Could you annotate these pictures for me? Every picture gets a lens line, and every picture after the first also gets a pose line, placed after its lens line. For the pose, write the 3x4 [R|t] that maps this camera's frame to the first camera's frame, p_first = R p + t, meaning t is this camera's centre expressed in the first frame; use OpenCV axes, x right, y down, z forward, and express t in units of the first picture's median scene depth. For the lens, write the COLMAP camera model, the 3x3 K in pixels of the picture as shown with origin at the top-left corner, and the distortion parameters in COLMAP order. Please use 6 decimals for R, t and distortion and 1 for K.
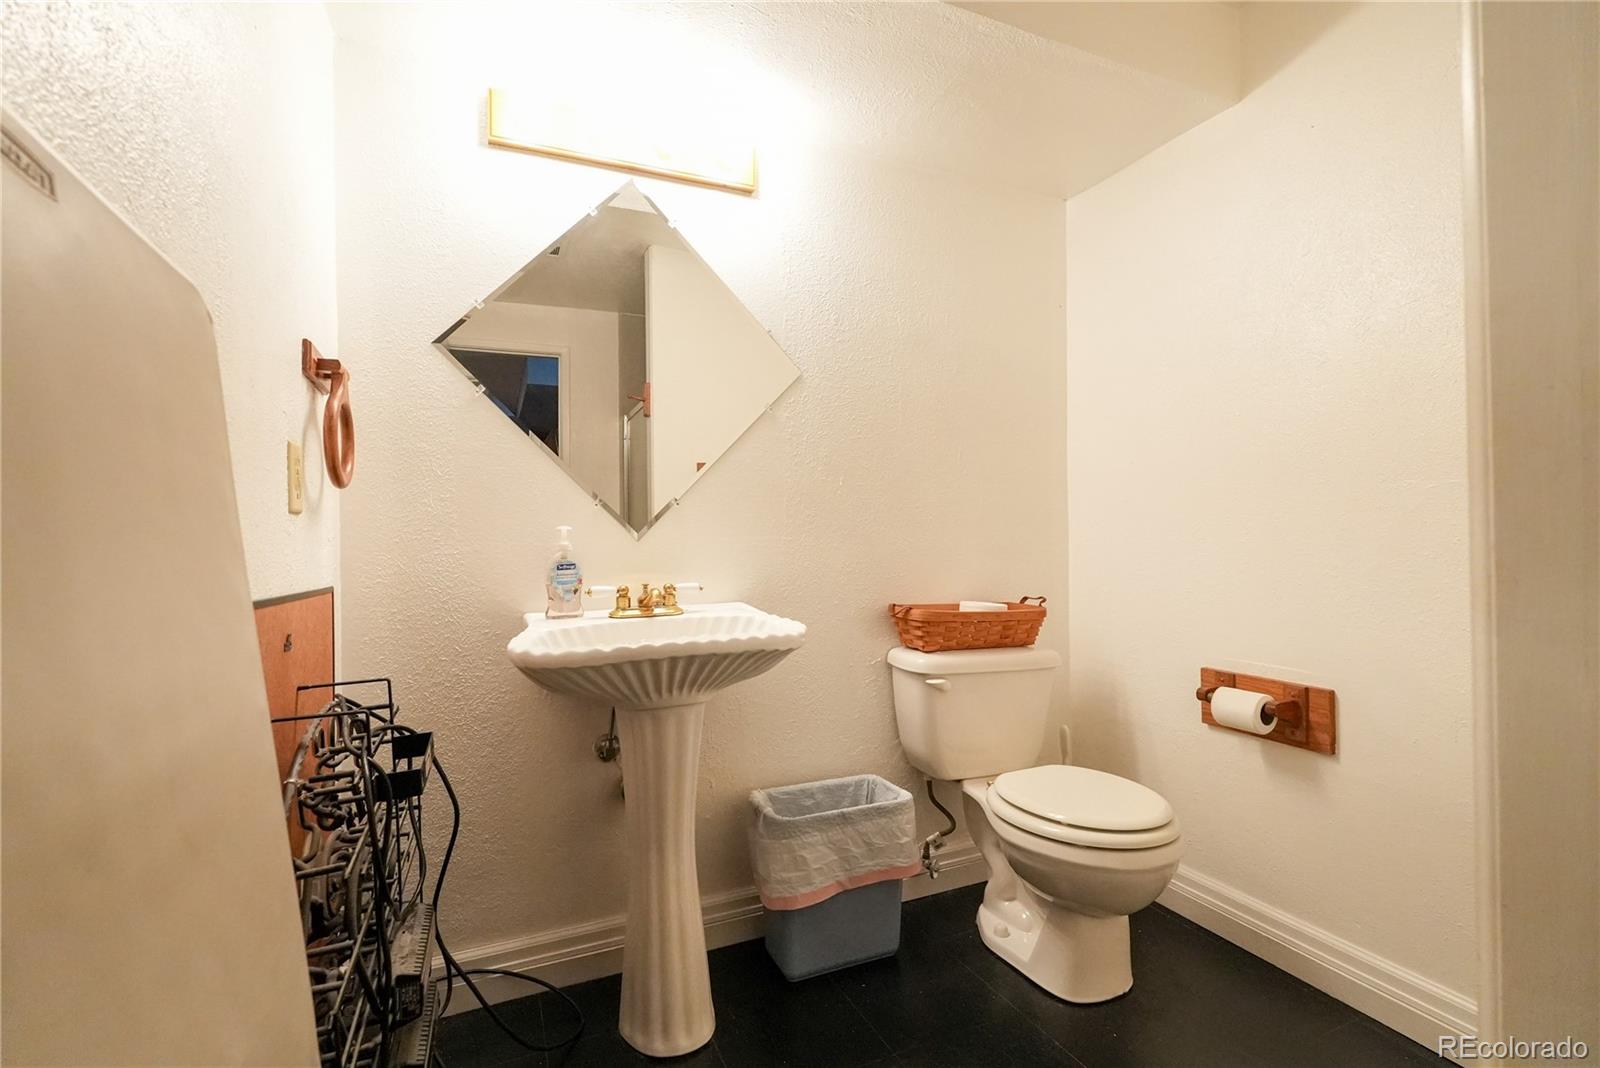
lens RADIAL K [[704.2, 0, 789.2], [0, 704.2, 533.1], [0, 0, 1]] dist [0.000119, -0.000331]
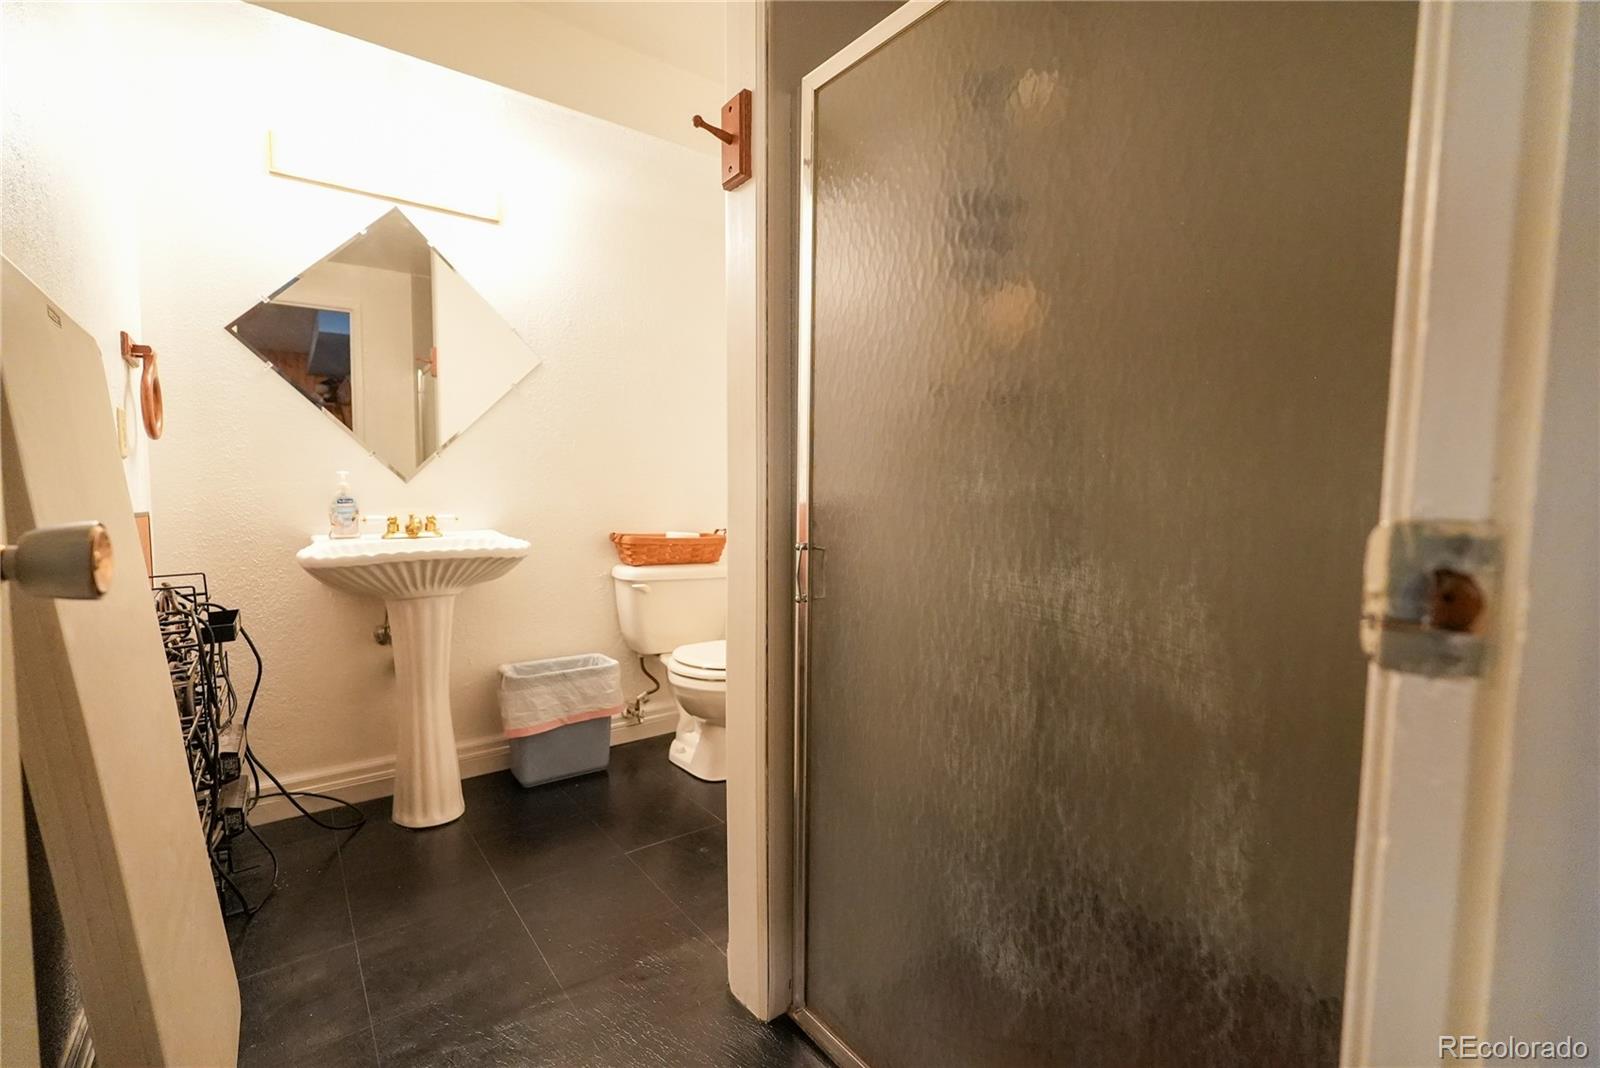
lens RADIAL K [[704.2, 0, 804.9], [0, 704.2, 534.3], [0, 0, 1]] dist [0.000119, -0.000331]
pose [[0.972450, 0.003816, 0.233080, 0.224372], [-0.020274, 0.997462, 0.068256, 0.000955], [-0.232228, -0.071101, 0.970059, -0.517427]]
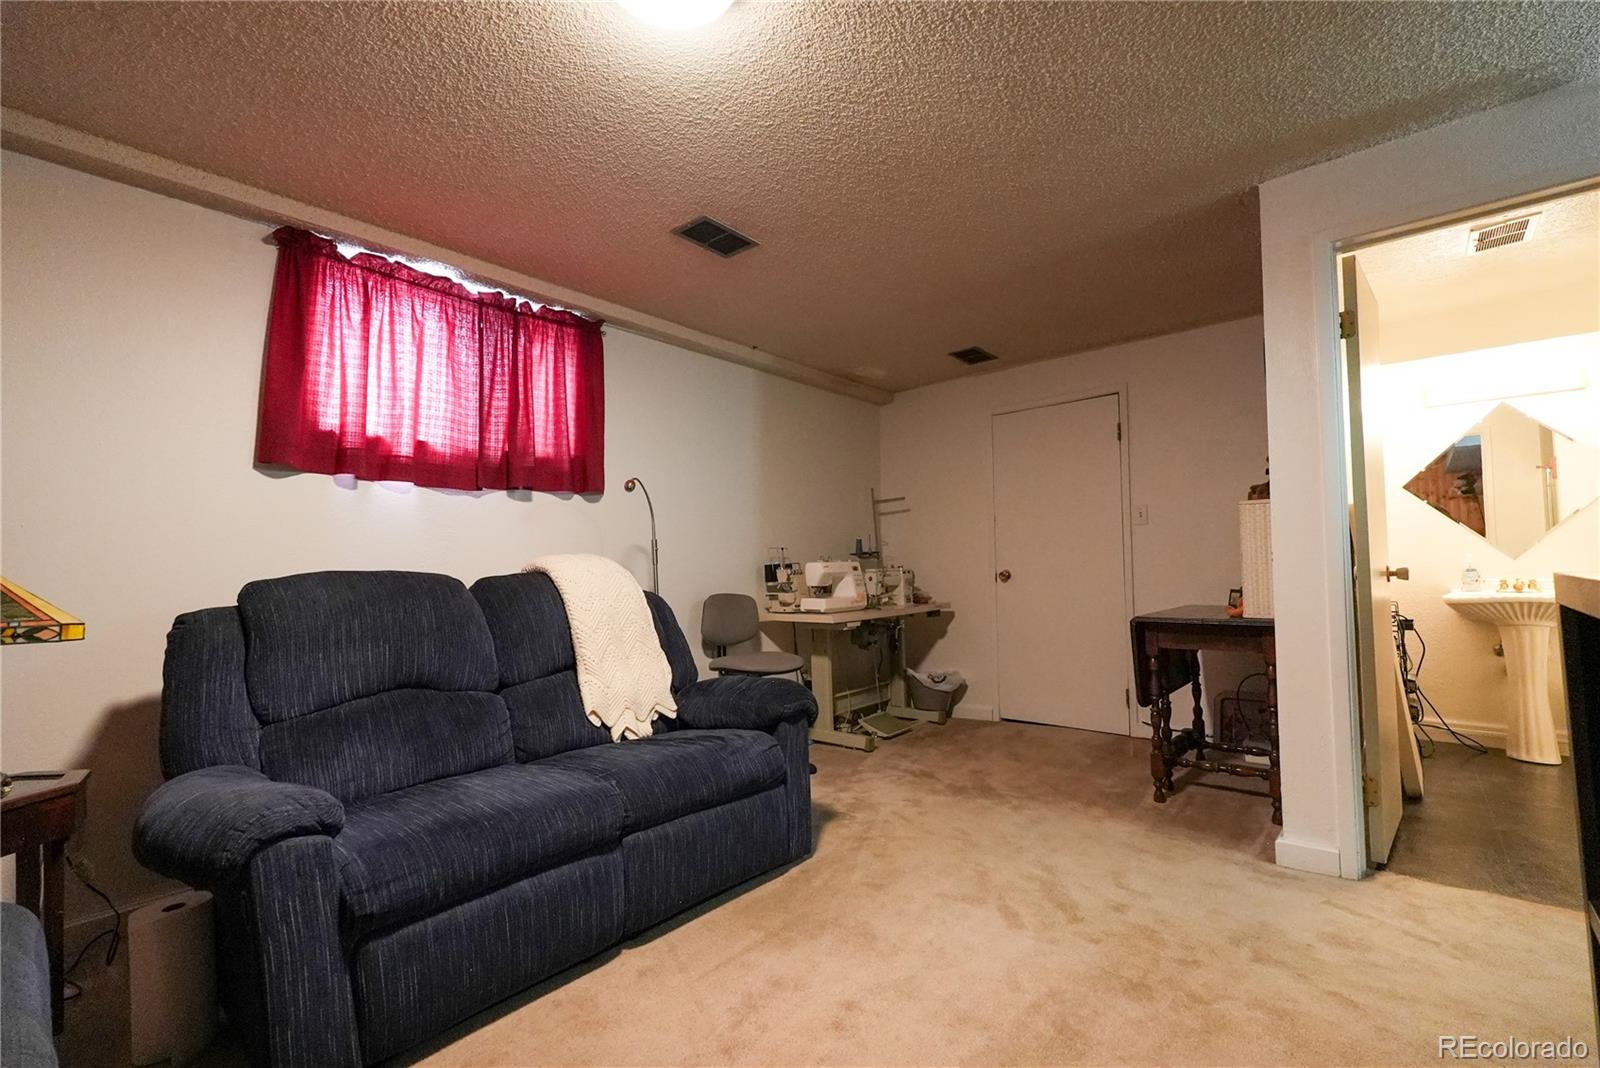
lens RADIAL K [[704.2, 0, 793.4], [0, 704.2, 536.4], [0, 0, 1]] dist [0.000119, -0.000331]
pose [[0.430536, -0.040205, -0.901677, 0.866754], [0.005778, 0.999110, -0.041791, 0.017671], [0.902555, 0.012783, 0.430385, -2.148933]]
